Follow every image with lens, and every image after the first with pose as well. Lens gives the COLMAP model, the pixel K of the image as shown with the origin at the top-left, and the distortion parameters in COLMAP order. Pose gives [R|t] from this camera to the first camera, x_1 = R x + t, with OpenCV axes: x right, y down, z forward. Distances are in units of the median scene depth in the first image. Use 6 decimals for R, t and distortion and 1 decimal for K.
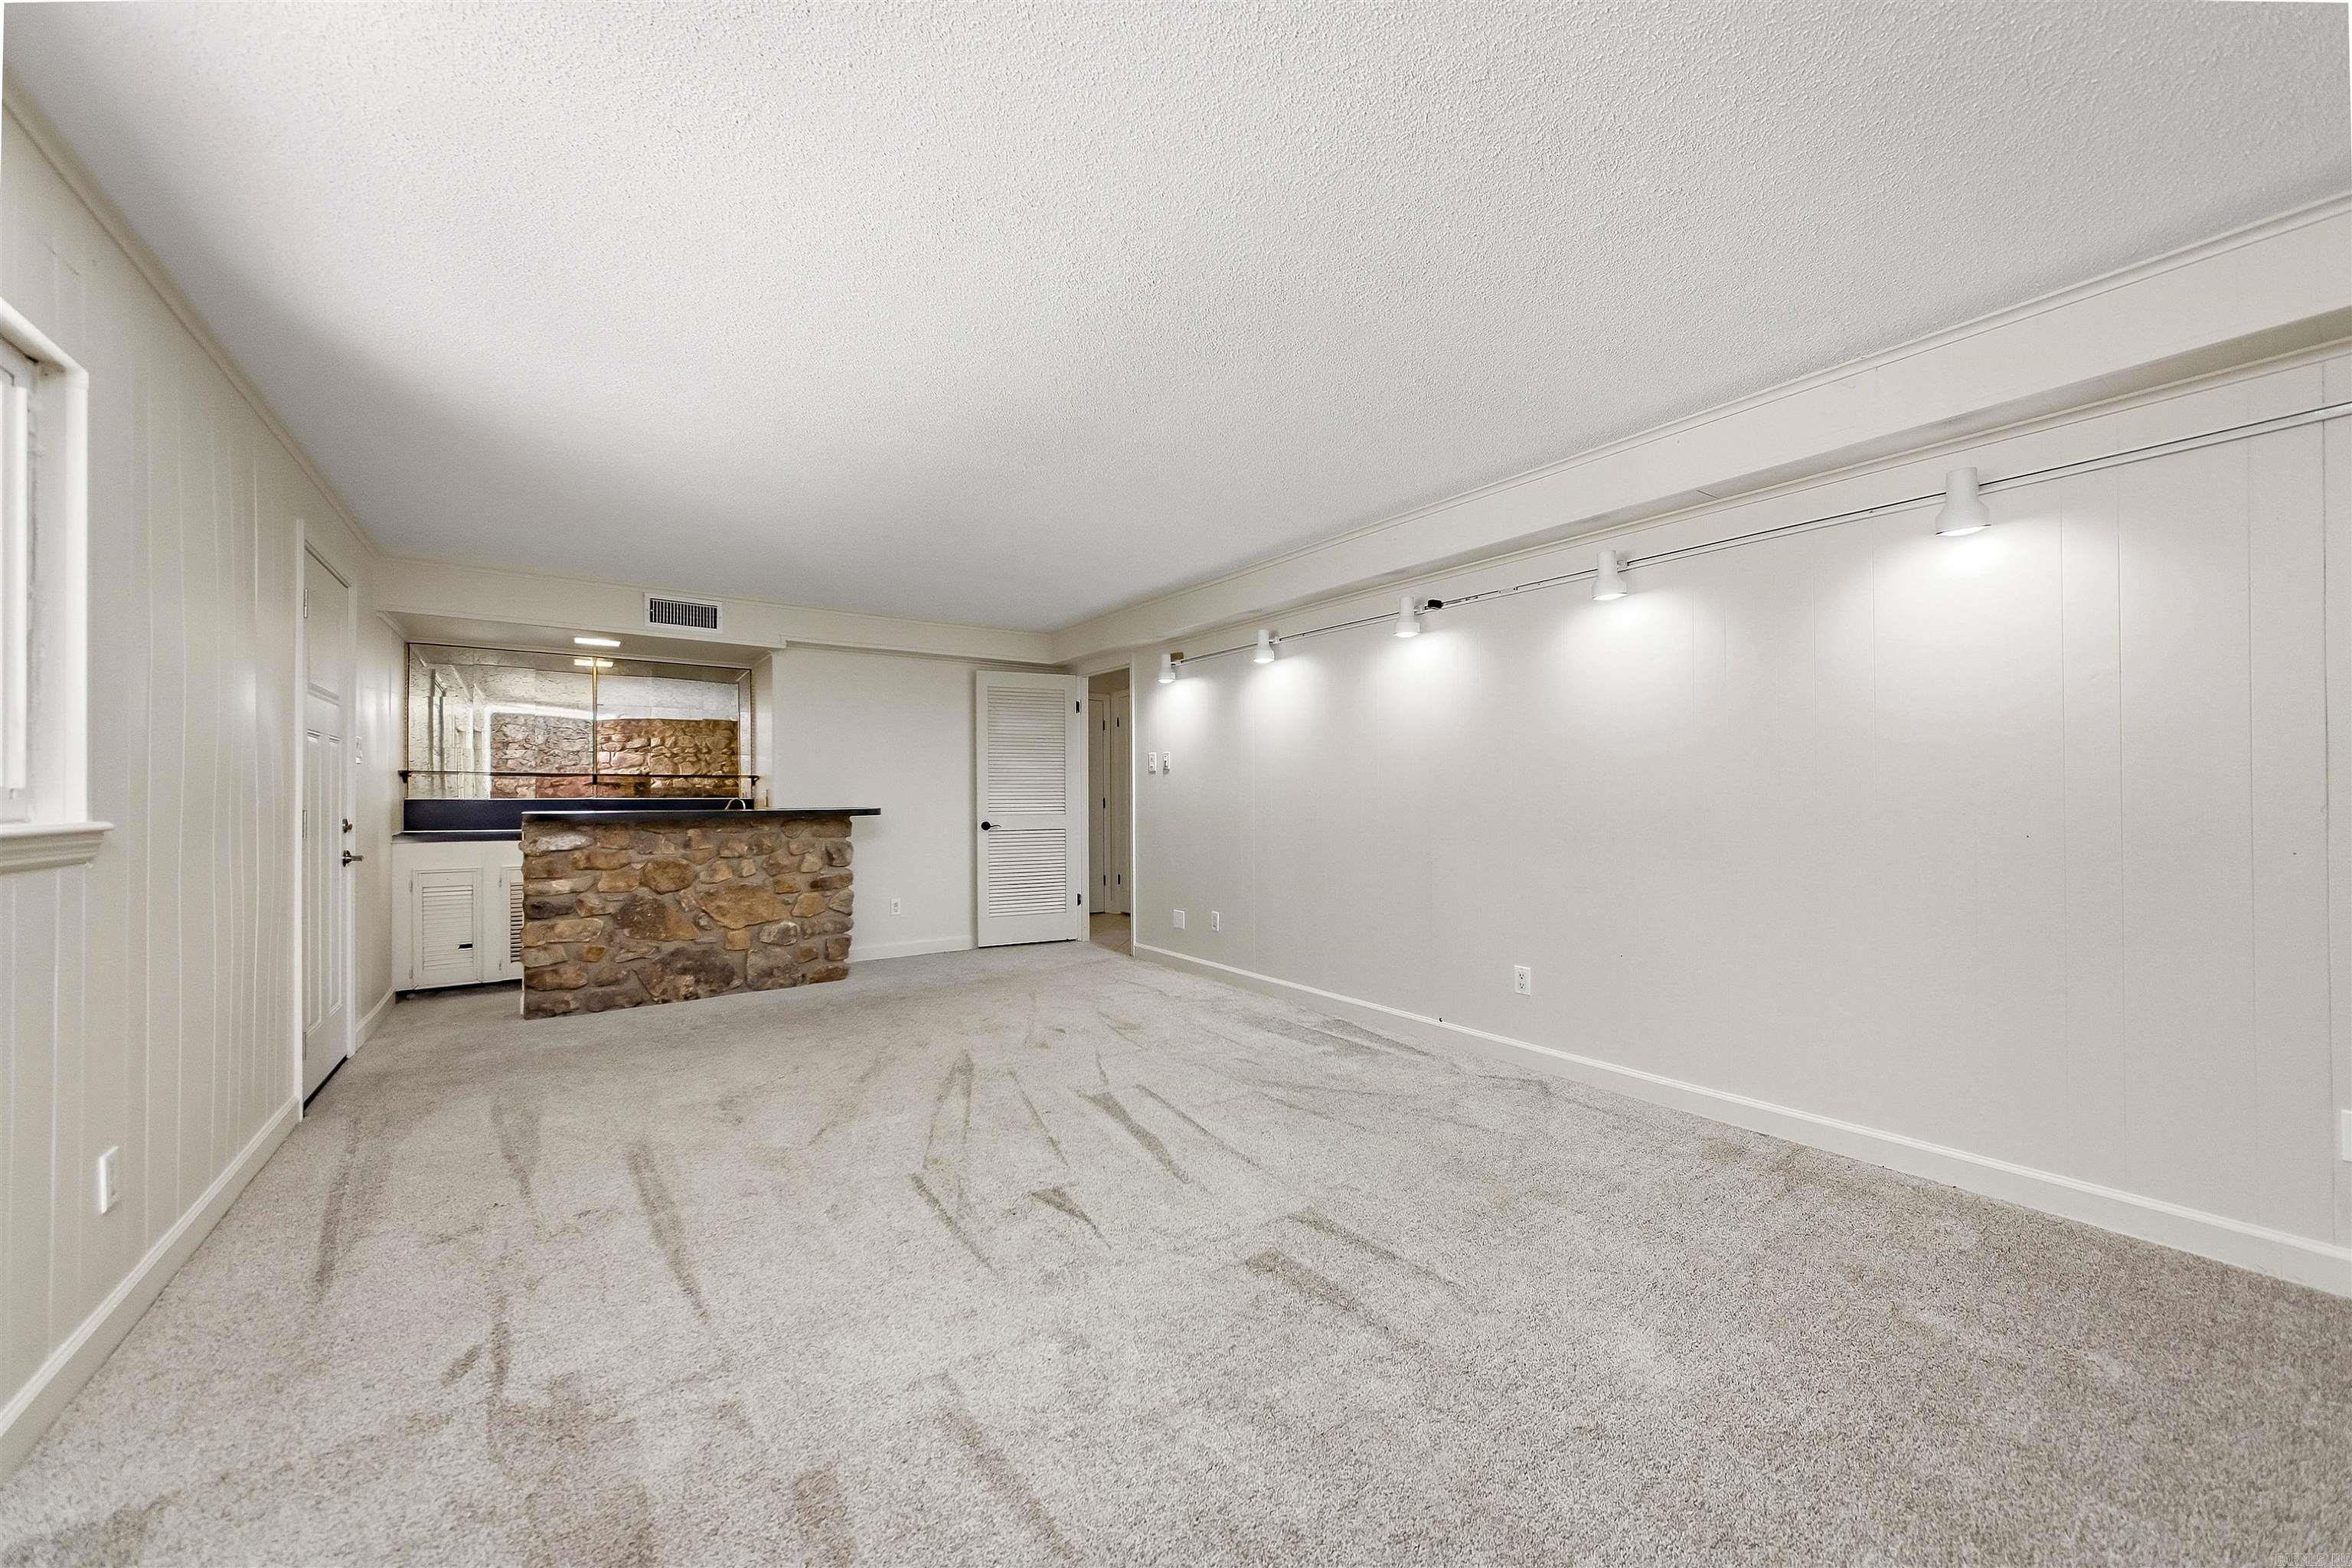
lens RADIAL K [[876.8, 0, 1167.4], [0, 876.8, 785.2], [0, 0, 1]] dist [0.000000, 0.000093]
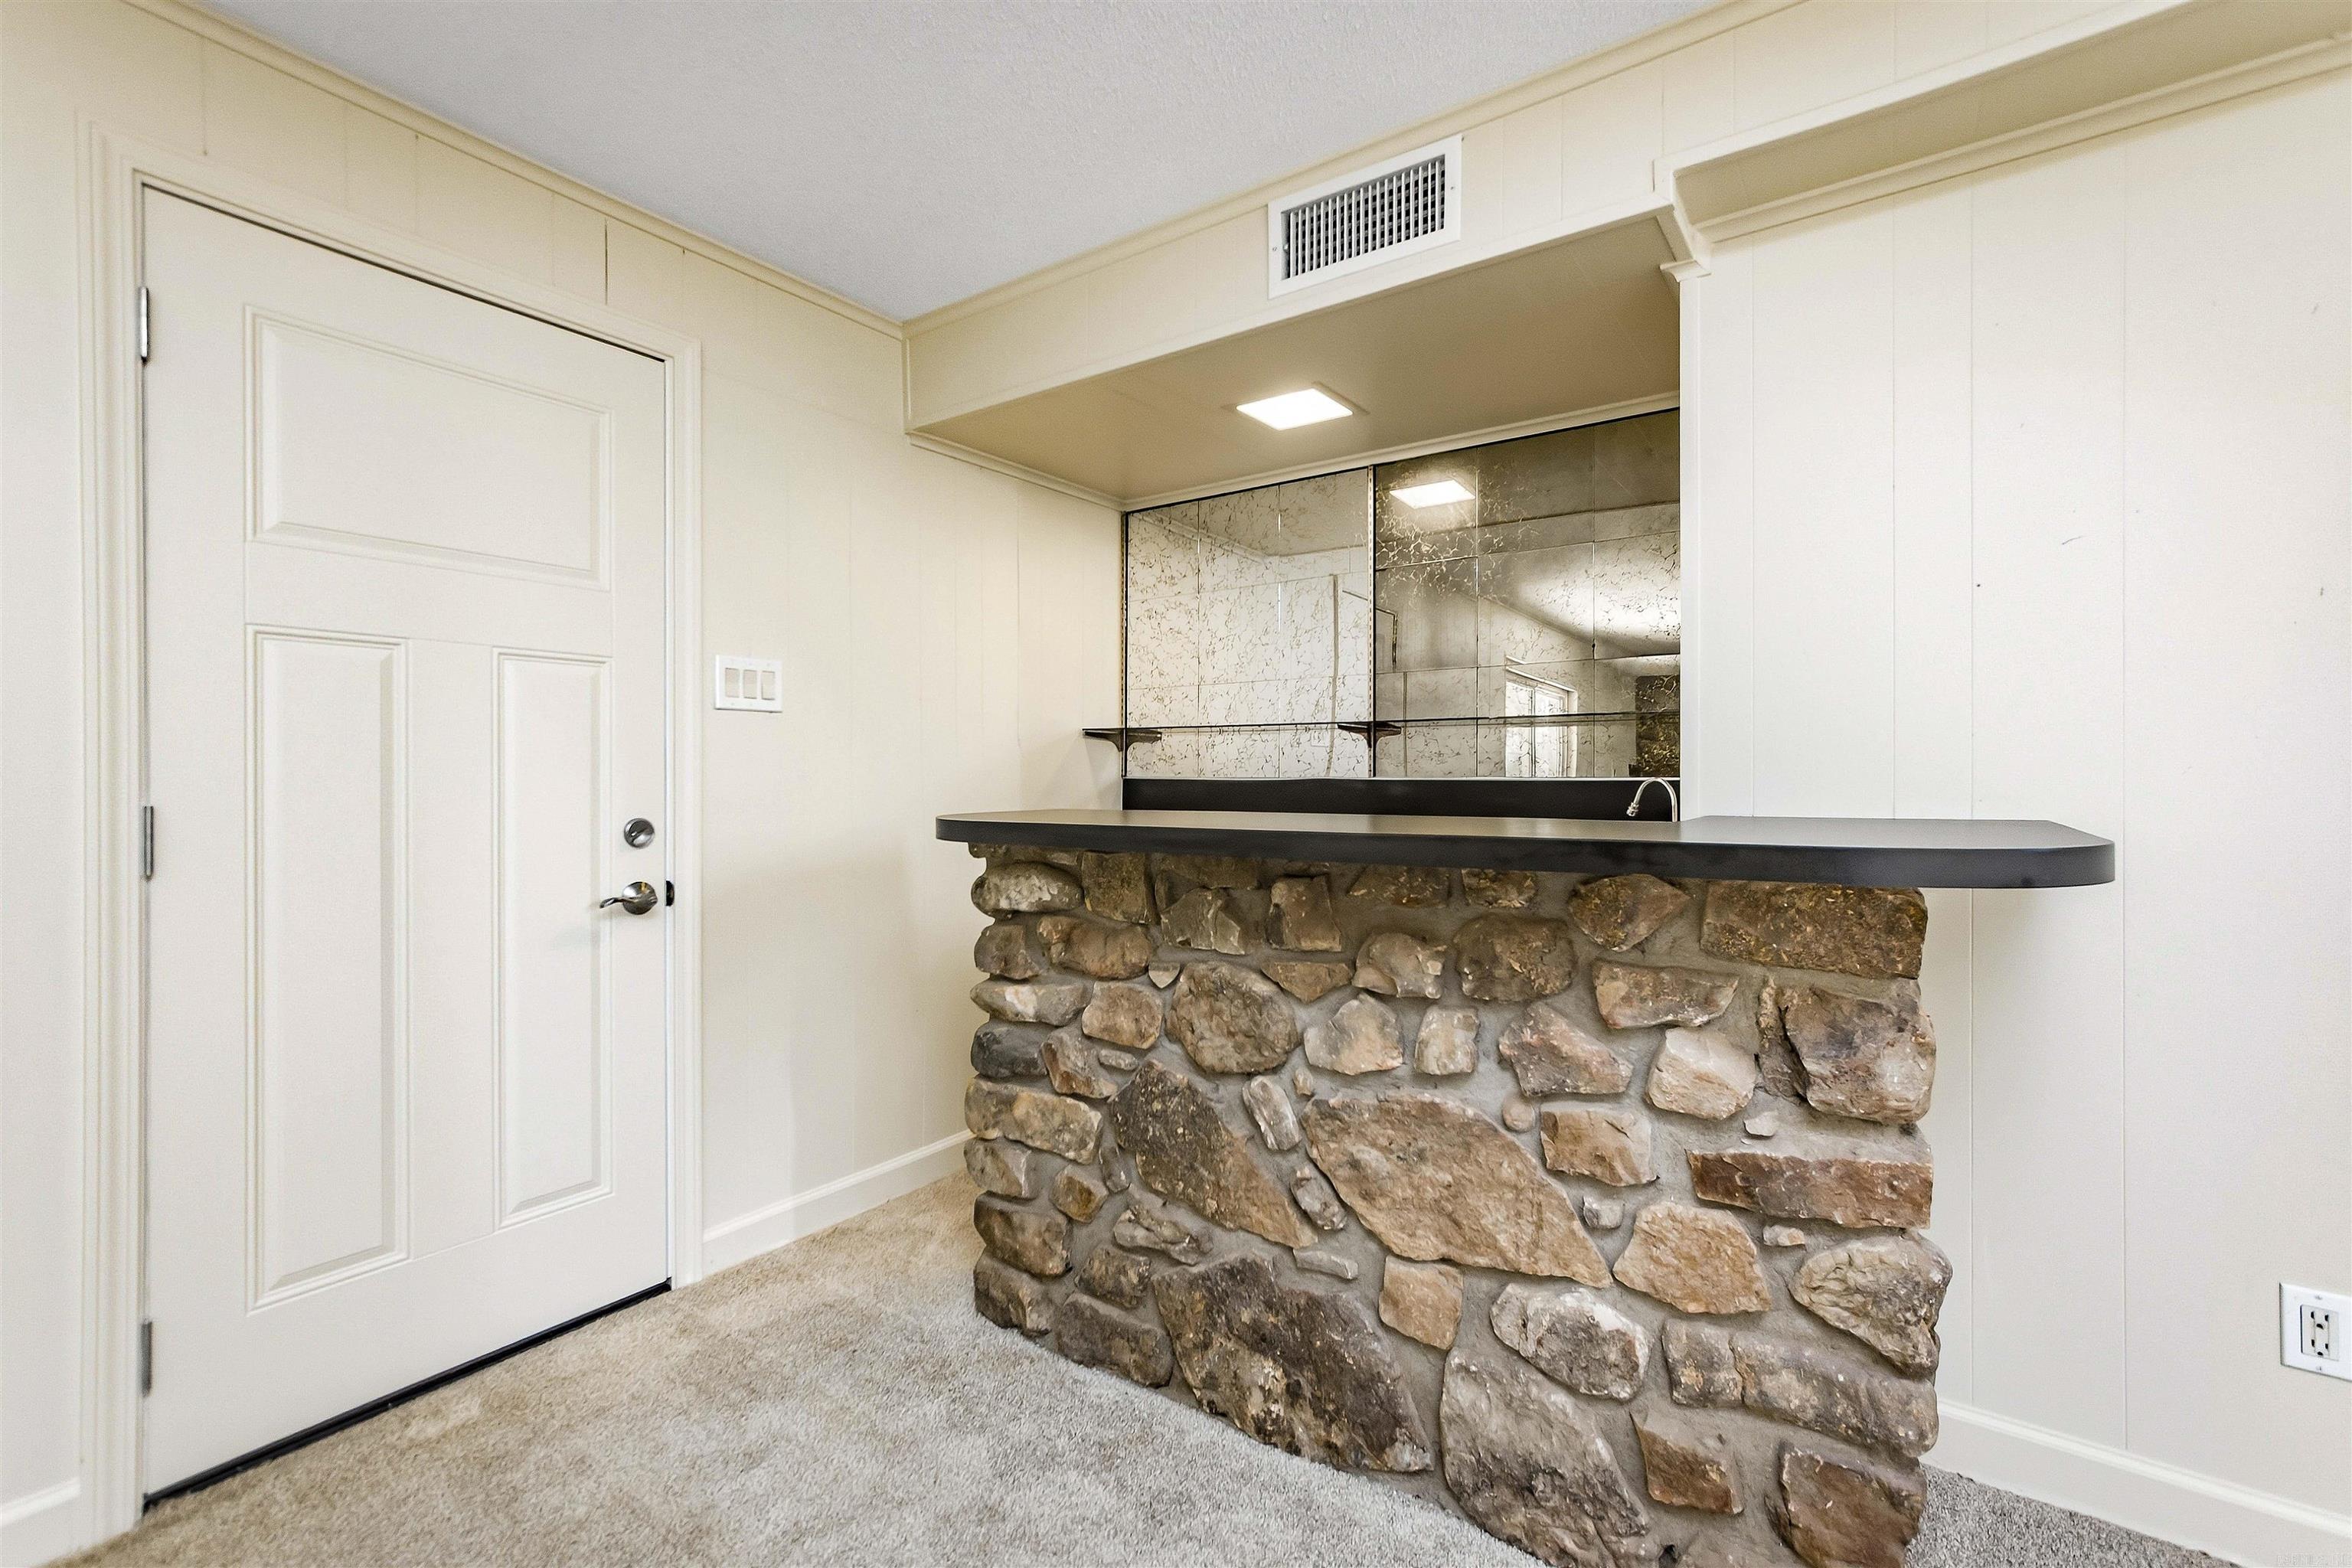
lens RADIAL K [[1012.6, 0, 1176.0], [0, 1012.6, 784.0], [0, 0, 1]] dist [-0.001651, -0.000185]
pose [[0.343833, 0.010630, -0.938971, -0.225991], [0.005015, 0.999901, 0.013157, 0.011301], [0.939017, -0.009233, 0.343745, 0.839187]]
